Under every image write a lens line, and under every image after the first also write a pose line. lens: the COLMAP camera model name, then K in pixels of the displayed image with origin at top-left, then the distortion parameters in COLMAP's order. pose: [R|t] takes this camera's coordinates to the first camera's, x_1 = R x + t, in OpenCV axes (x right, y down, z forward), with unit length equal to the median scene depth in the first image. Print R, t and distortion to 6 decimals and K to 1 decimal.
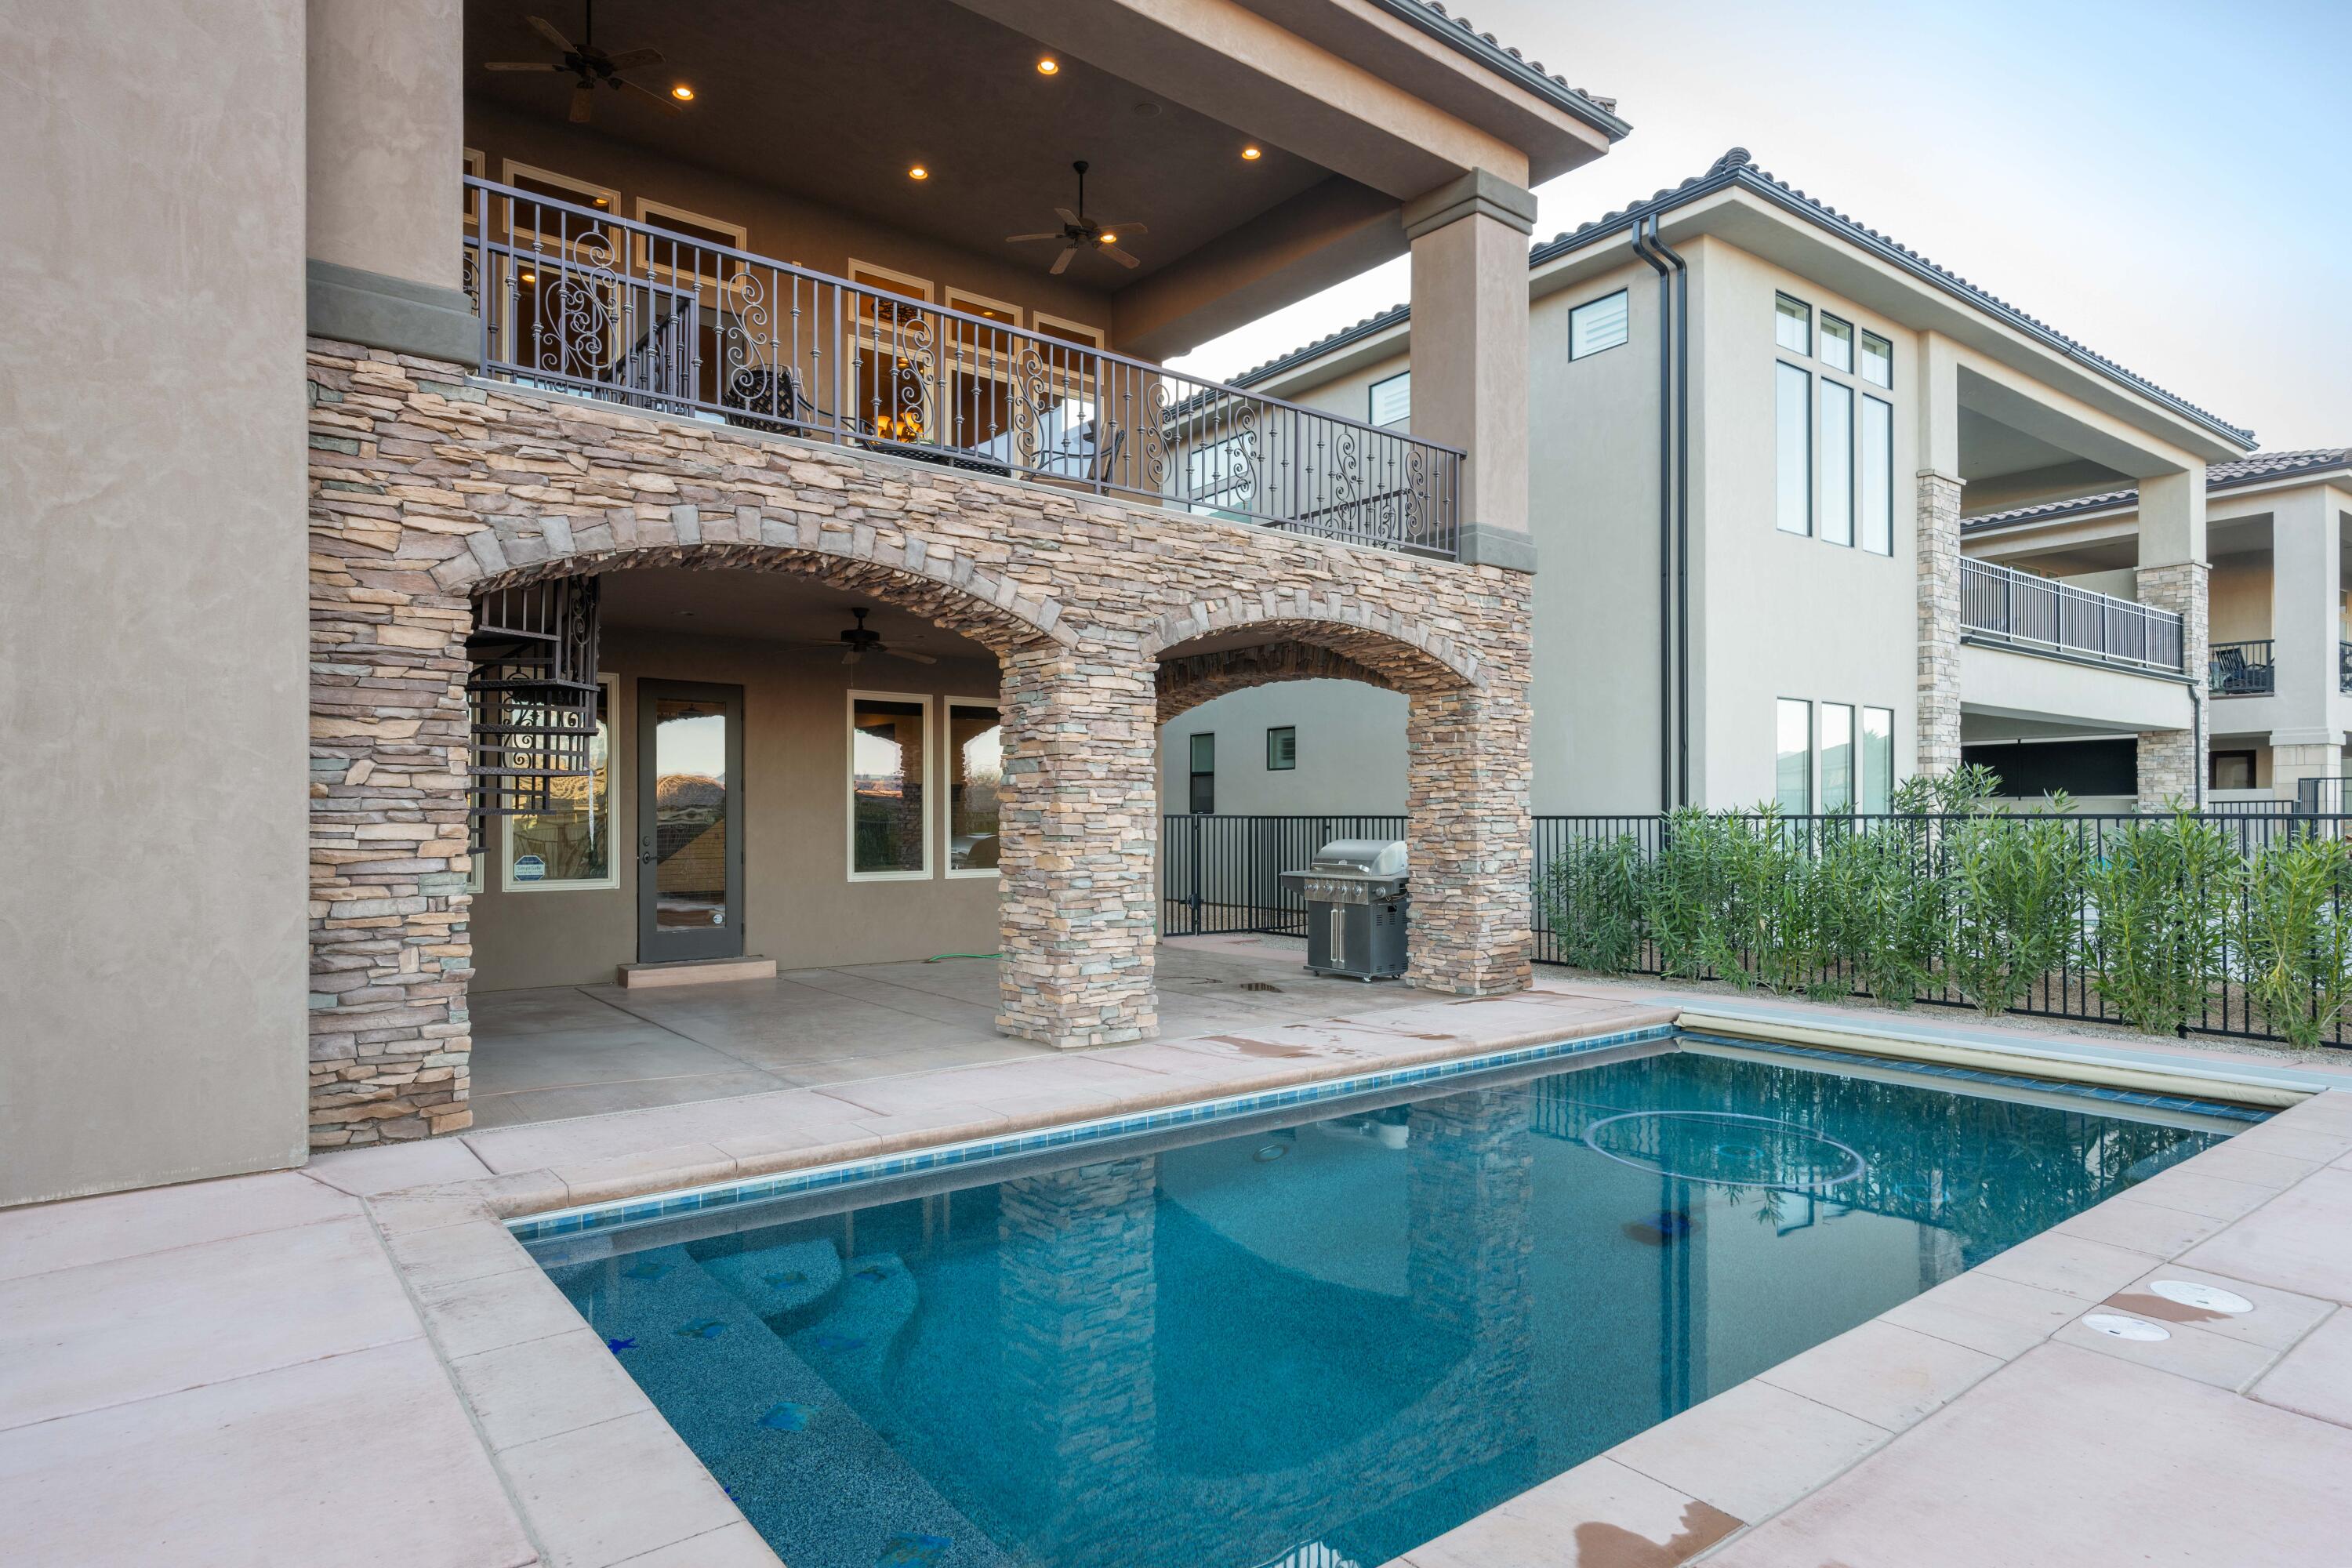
lens RADIAL K [[1305.1, 0, 1173.0], [0, 1305.1, 805.4], [0, 0, 1]] dist [0.004129, 0.000494]
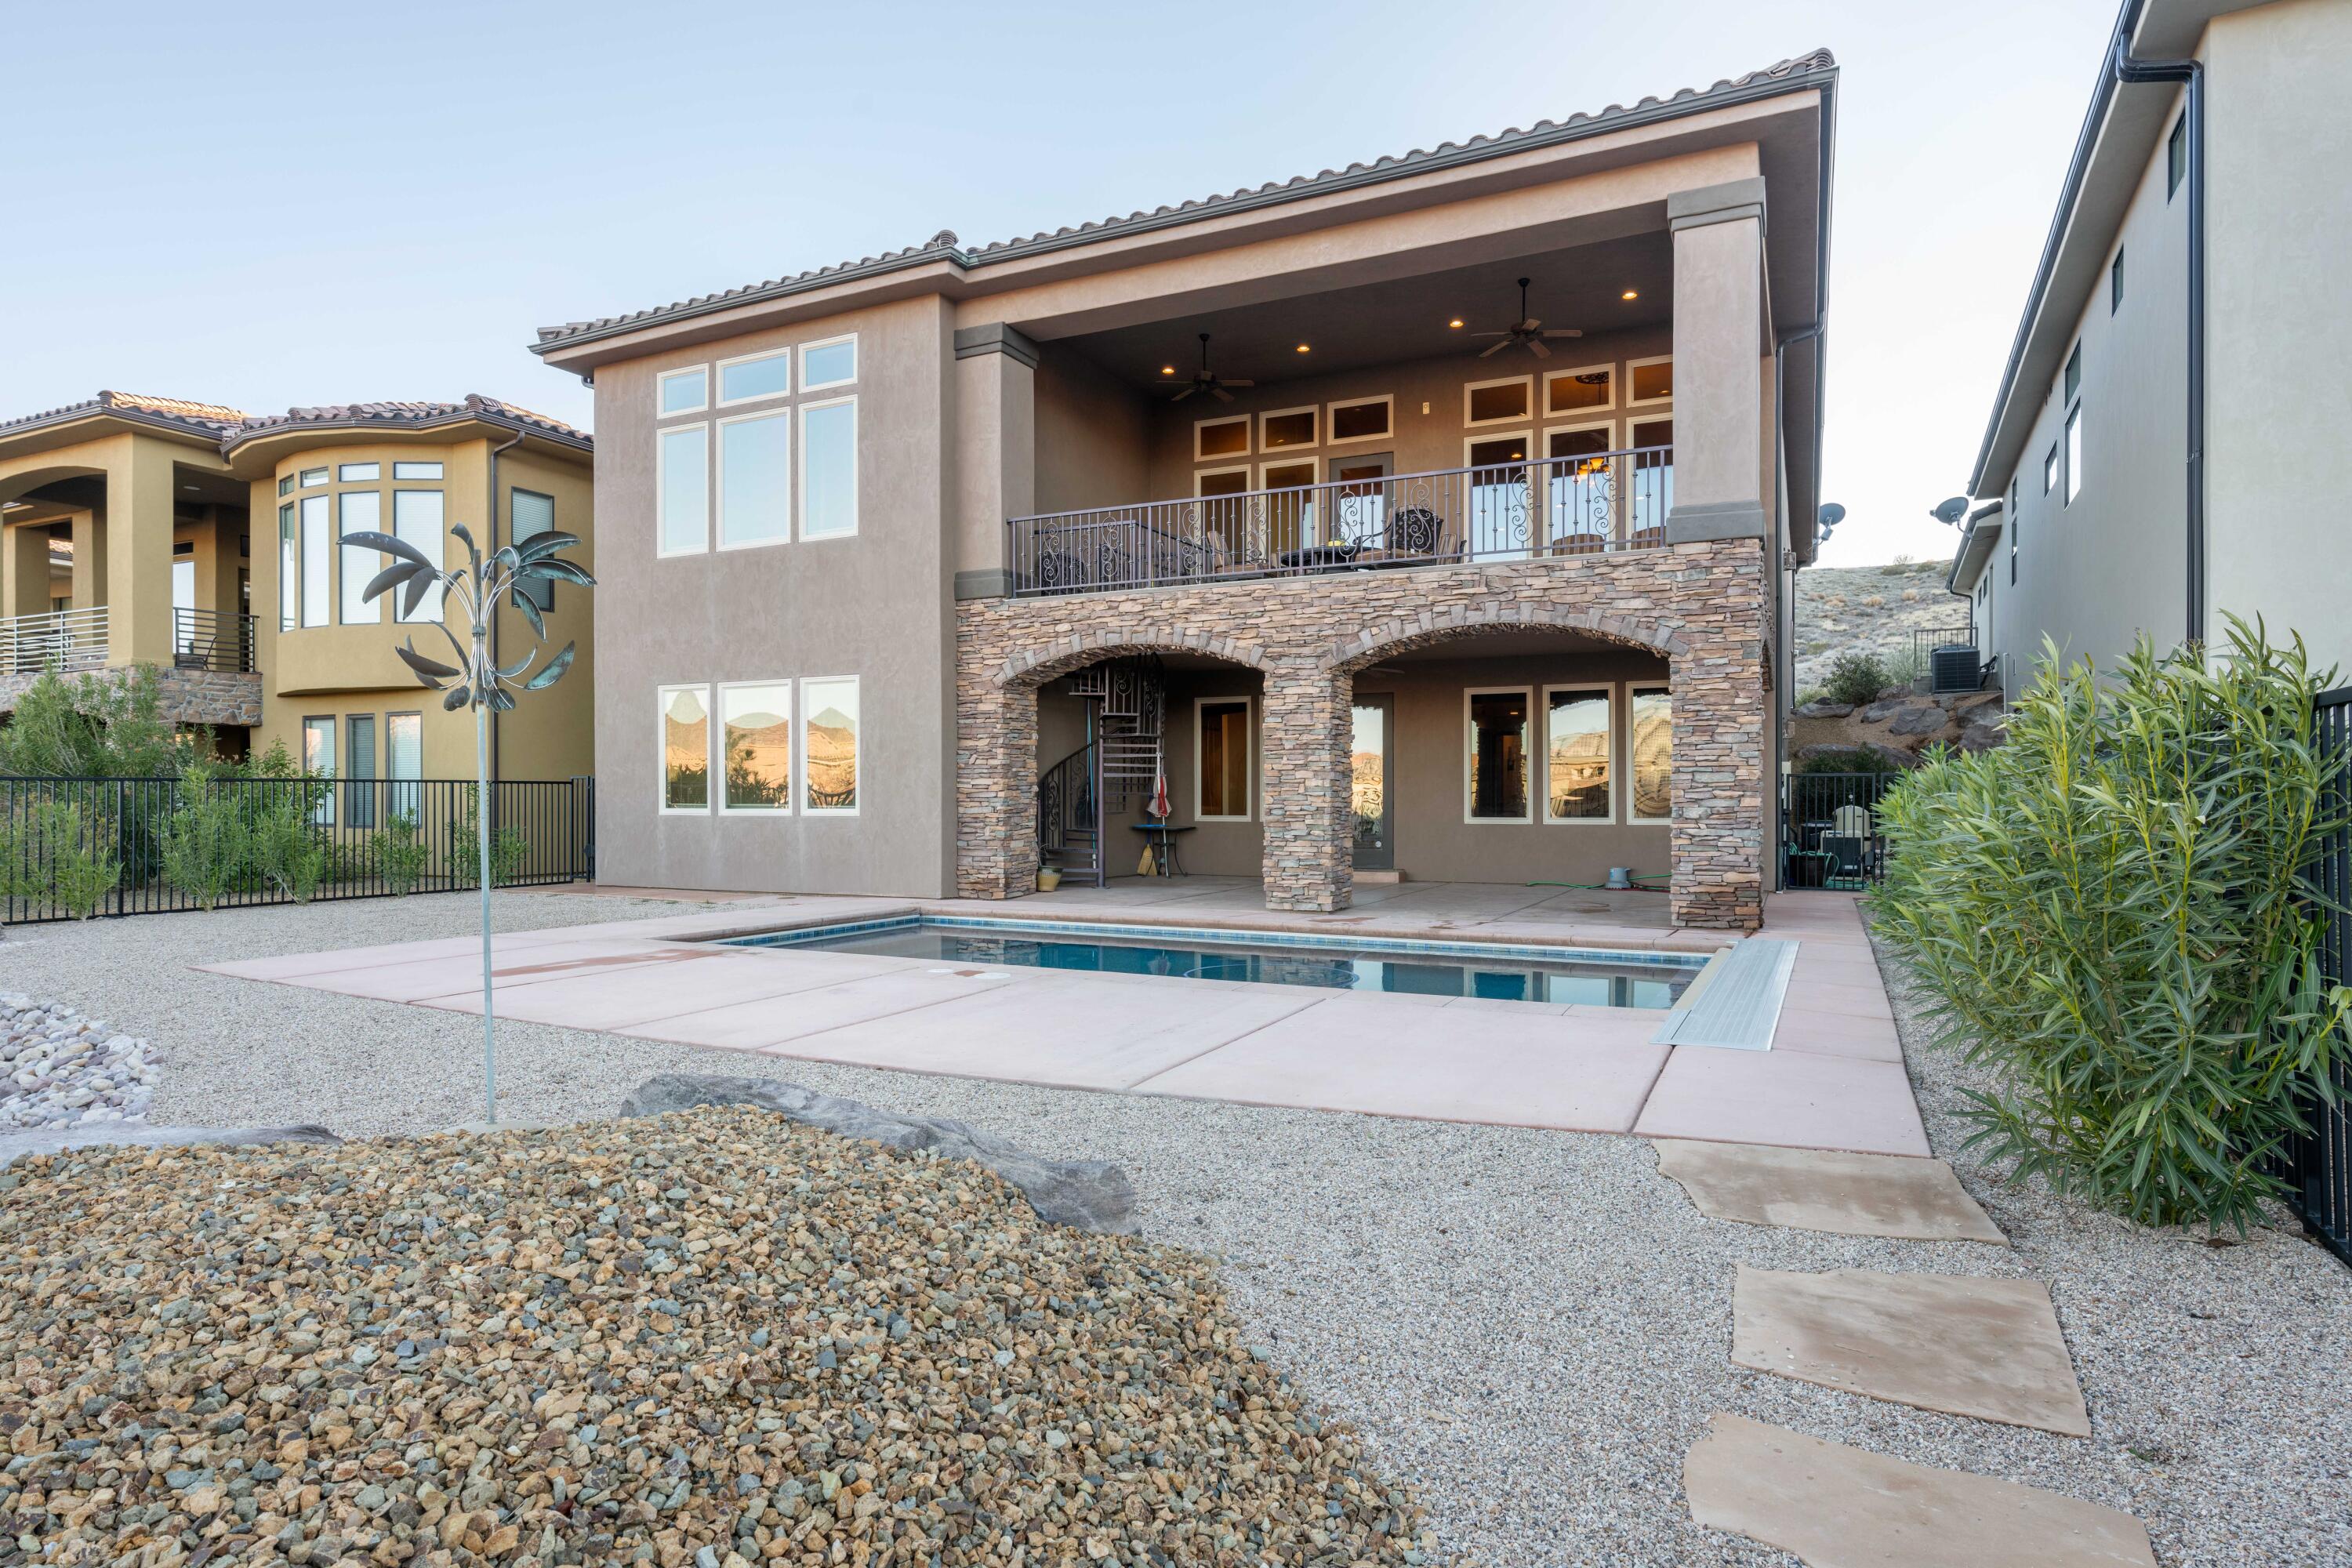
lens RADIAL K [[1305.1, 0, 1175.4], [0, 1305.1, 790.0], [0, 0, 1]] dist [0.004129, 0.000494]
pose [[0.431980, -0.006679, -0.901859, 1.380533], [0.010266, 0.999944, -0.002488, 0.033976], [0.901825, -0.008183, 0.432024, 0.156089]]
